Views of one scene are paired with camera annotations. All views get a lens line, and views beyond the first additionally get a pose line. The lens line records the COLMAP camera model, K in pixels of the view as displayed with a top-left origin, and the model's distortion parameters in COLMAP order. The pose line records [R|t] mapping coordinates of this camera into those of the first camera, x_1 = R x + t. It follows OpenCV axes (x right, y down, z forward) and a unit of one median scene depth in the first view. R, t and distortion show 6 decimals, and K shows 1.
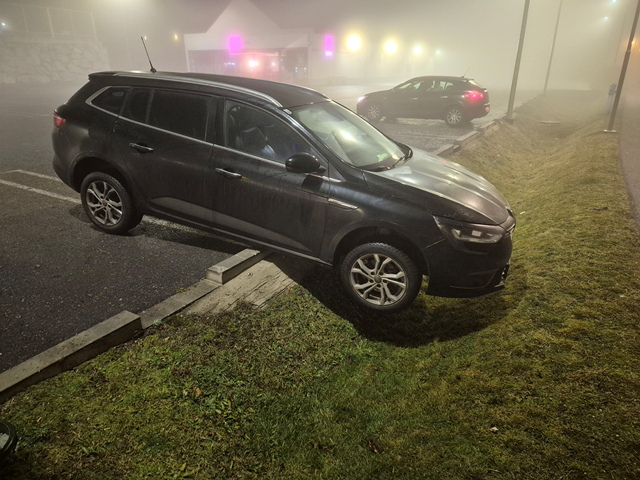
lens RADIAL K [[415.8, 0, 309.2], [0, 415.8, 239.5], [0, 0, 1]] dist [0.087207, -0.066244]
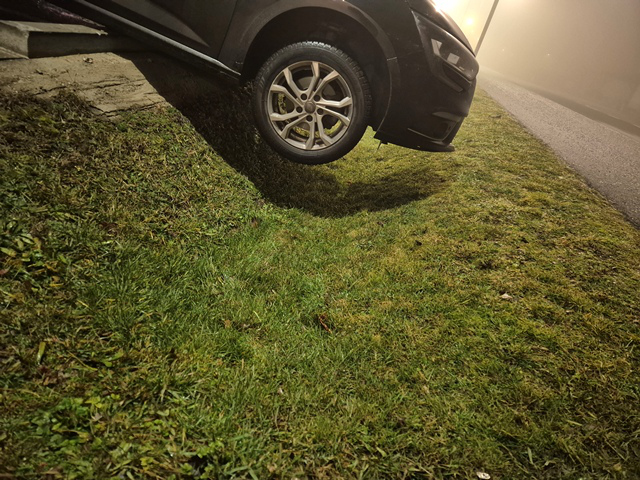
lens RADIAL K [[415.8, 0, 309.2], [0, 415.8, 239.5], [0, 0, 1]] dist [0.087207, -0.066244]
pose [[0.920539, 0.083513, 0.381621, -0.073447], [-0.140411, 0.982332, 0.123726, 0.223279], [-0.364545, -0.167478, 0.916001, 0.364948]]
